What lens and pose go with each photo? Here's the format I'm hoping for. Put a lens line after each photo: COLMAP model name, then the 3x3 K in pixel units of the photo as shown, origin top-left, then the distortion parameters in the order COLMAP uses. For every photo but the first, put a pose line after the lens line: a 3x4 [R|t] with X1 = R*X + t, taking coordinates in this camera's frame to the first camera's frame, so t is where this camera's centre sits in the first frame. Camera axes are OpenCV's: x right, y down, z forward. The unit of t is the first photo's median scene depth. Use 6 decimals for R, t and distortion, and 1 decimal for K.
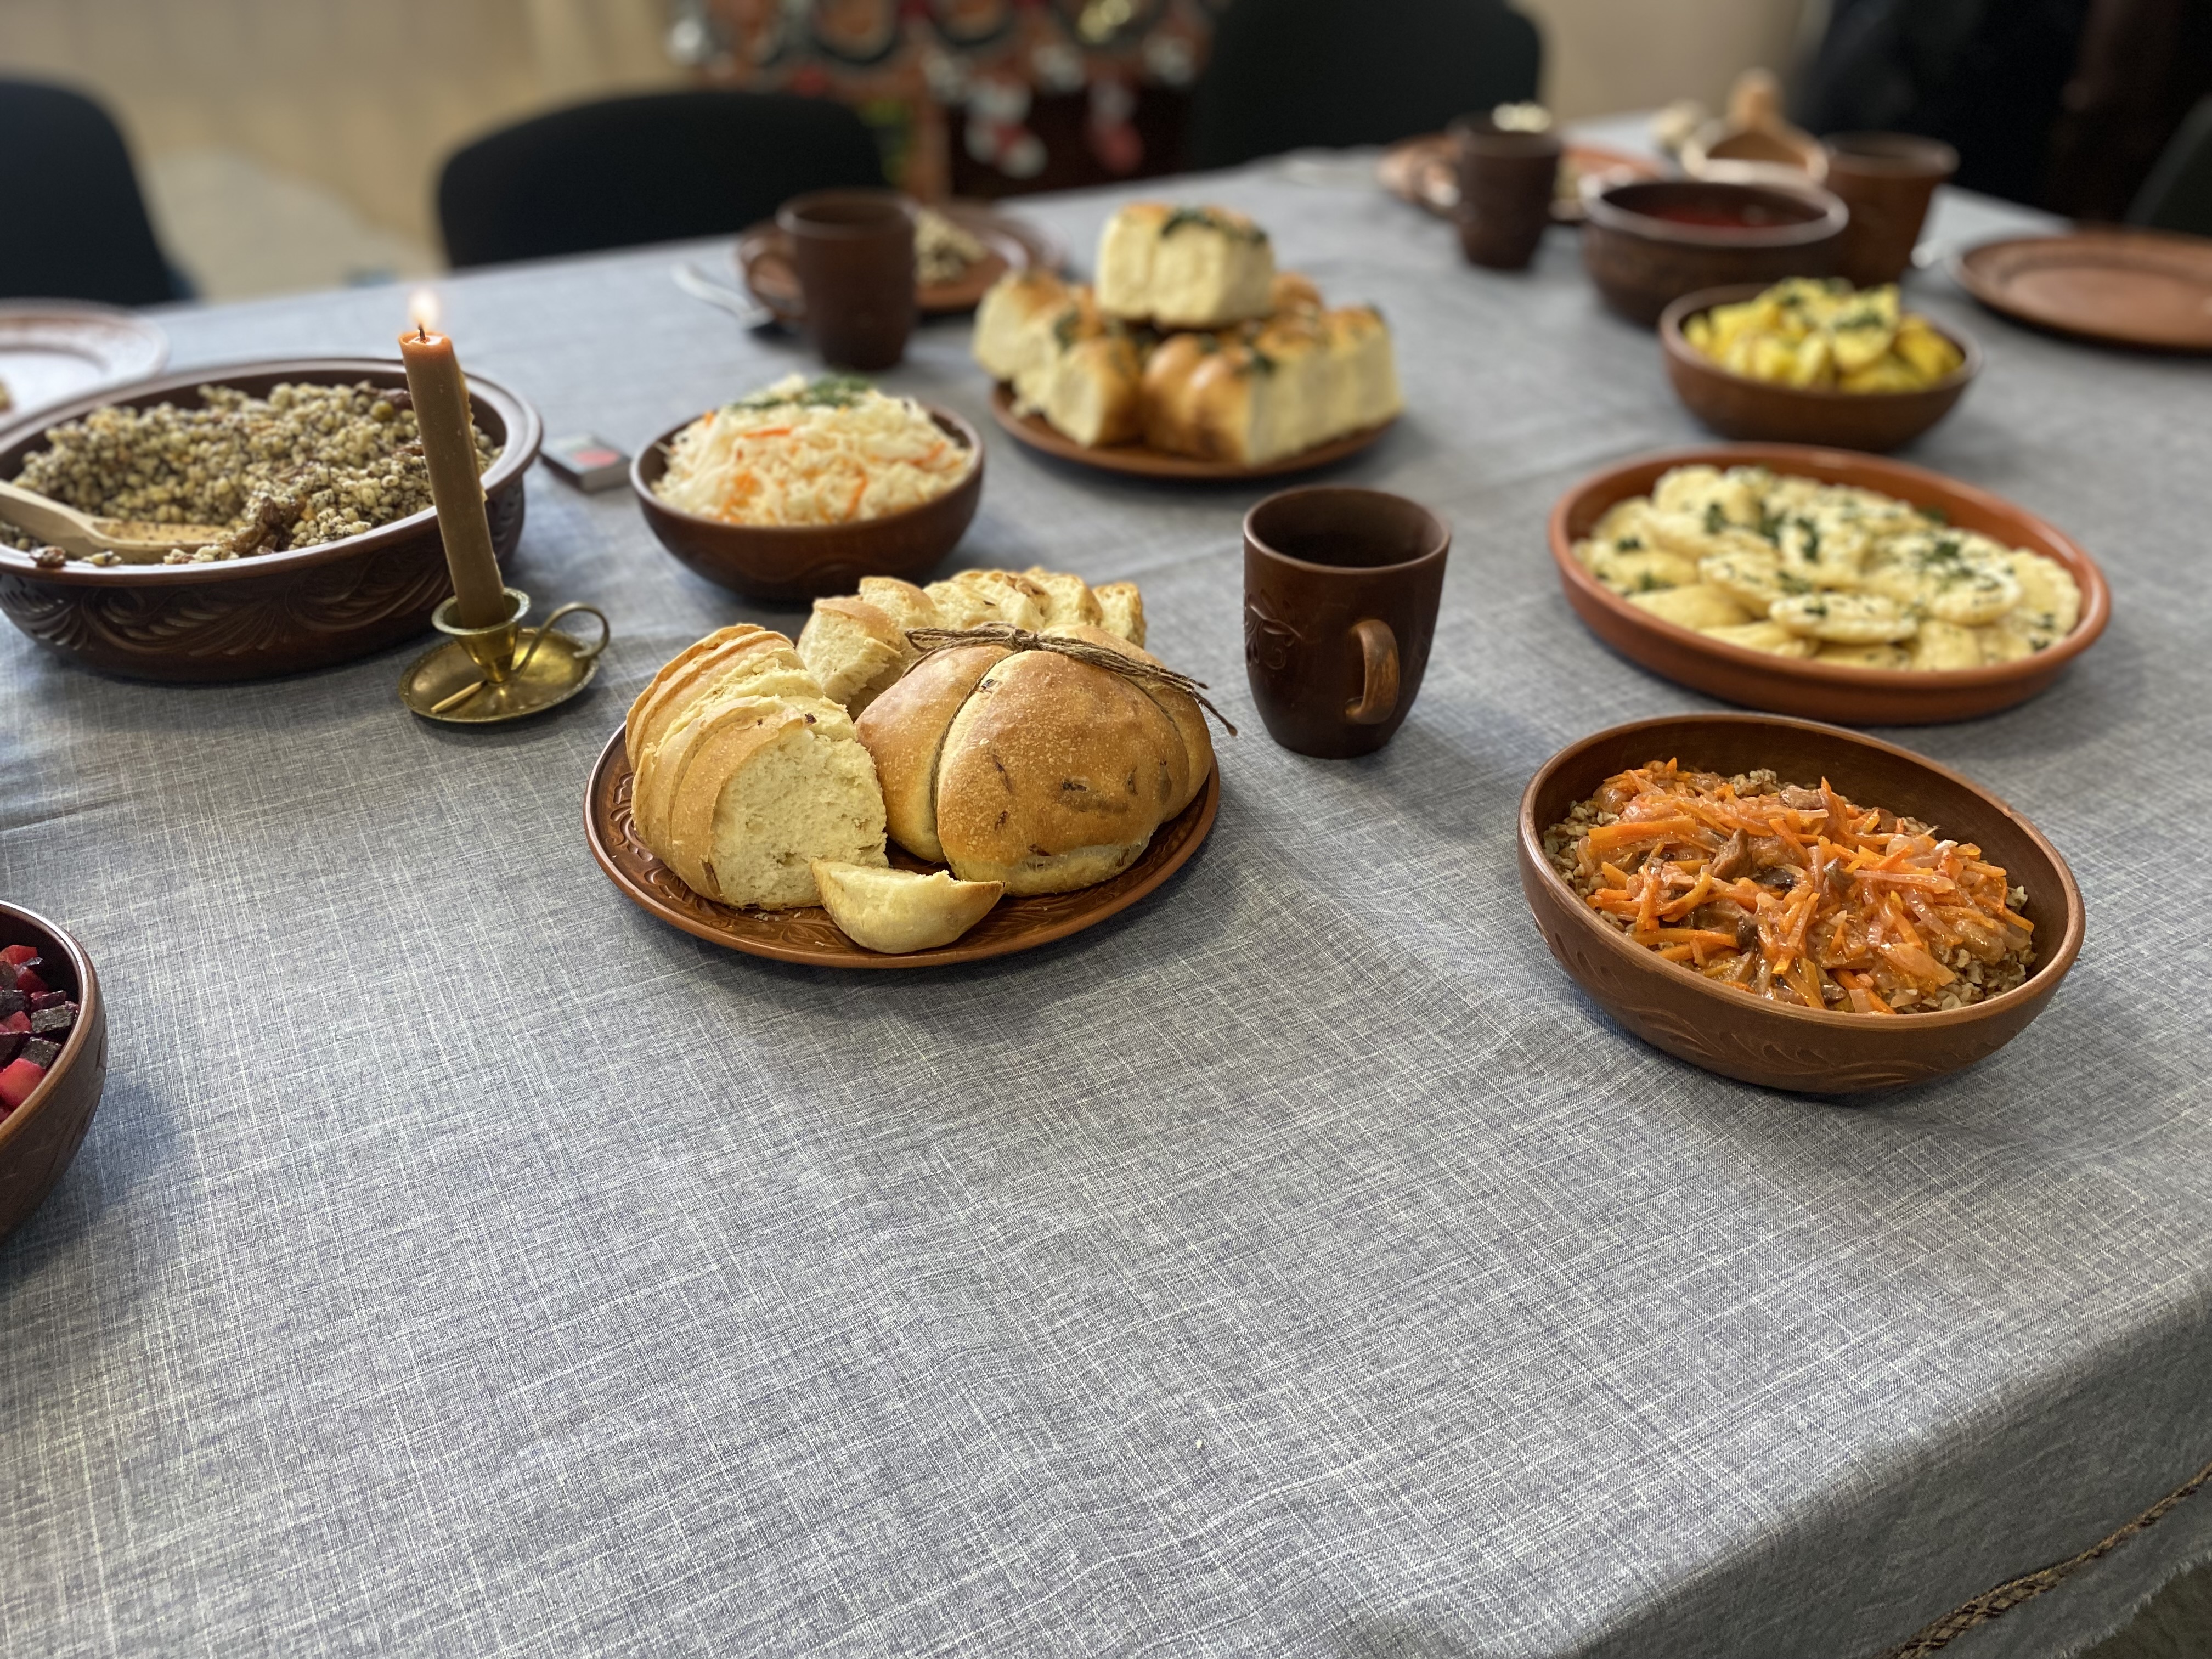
lens RADIAL K [[1573.7, 0, 1085.1], [0, 1573.7, 792.5], [0, 0, 1]] dist [0.033450, -0.031836]
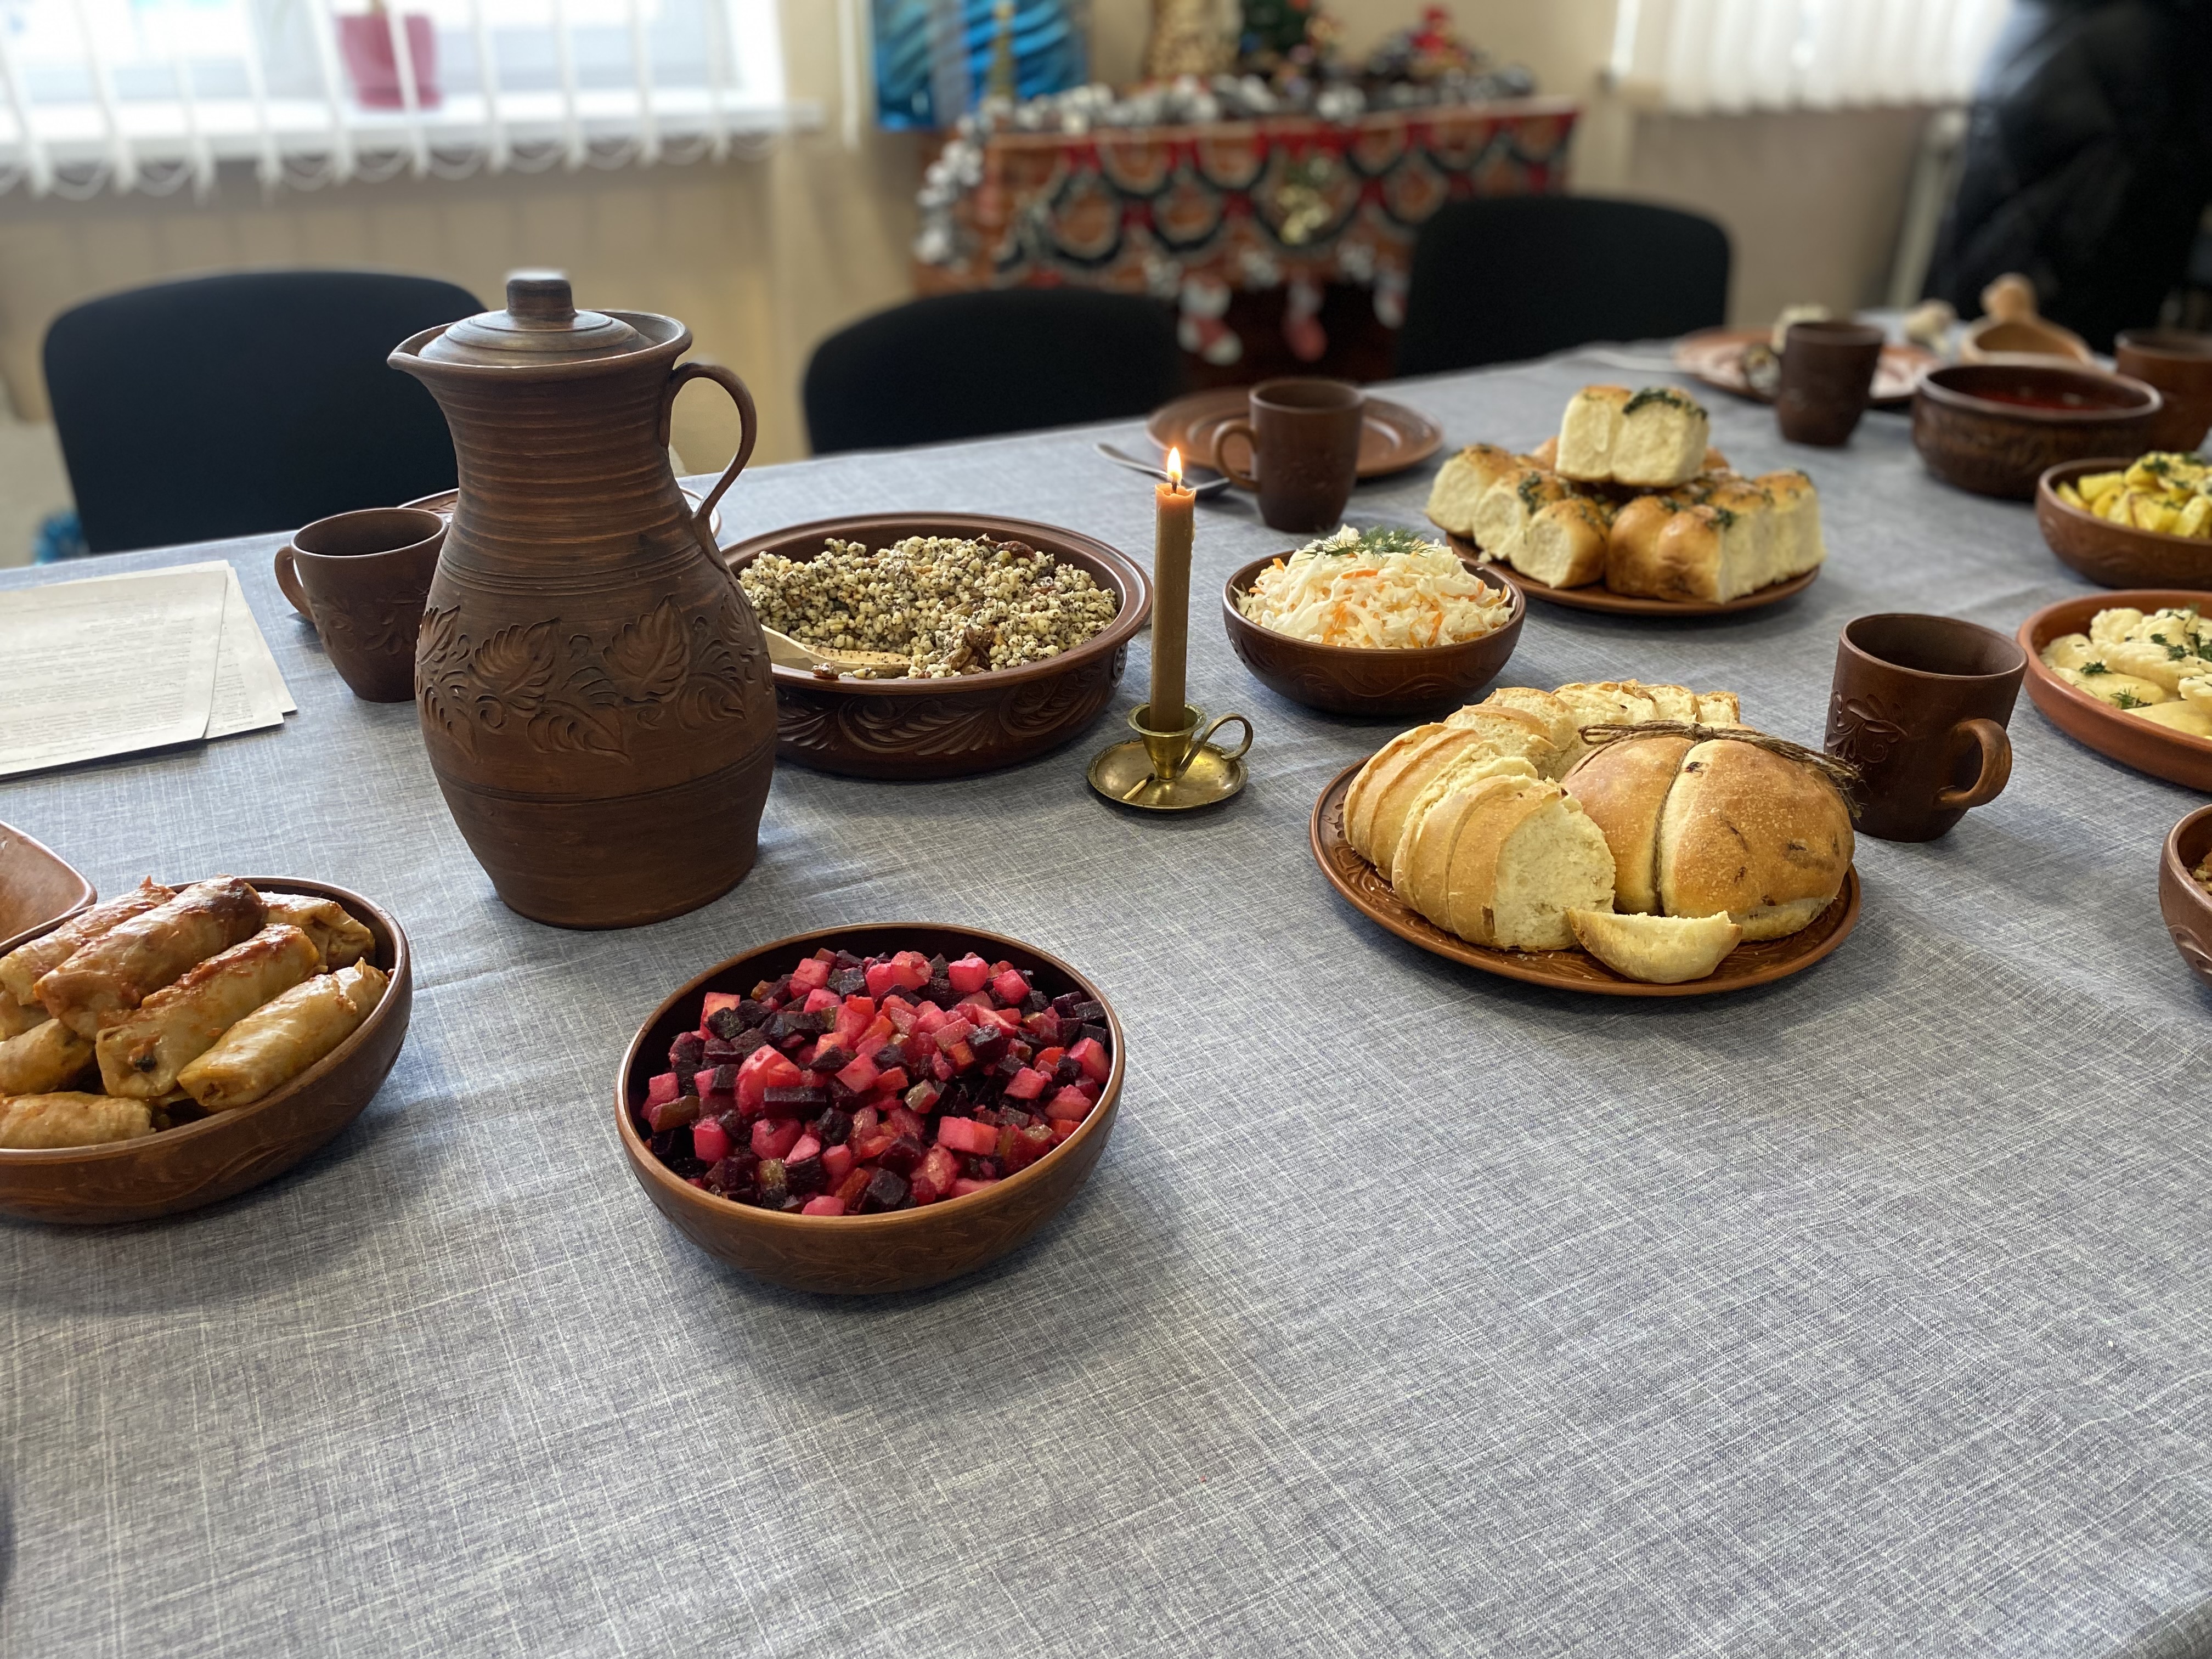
lens RADIAL K [[1573.7, 0, 1107.6], [0, 1573.7, 806.0], [0, 0, 1]] dist [0.033450, -0.031836]
pose [[0.999963, 0.002747, -0.008174, -0.405248], [-0.003548, 0.995019, -0.099621, 0.067450], [0.007859, 0.099646, 0.994992, -0.165847]]
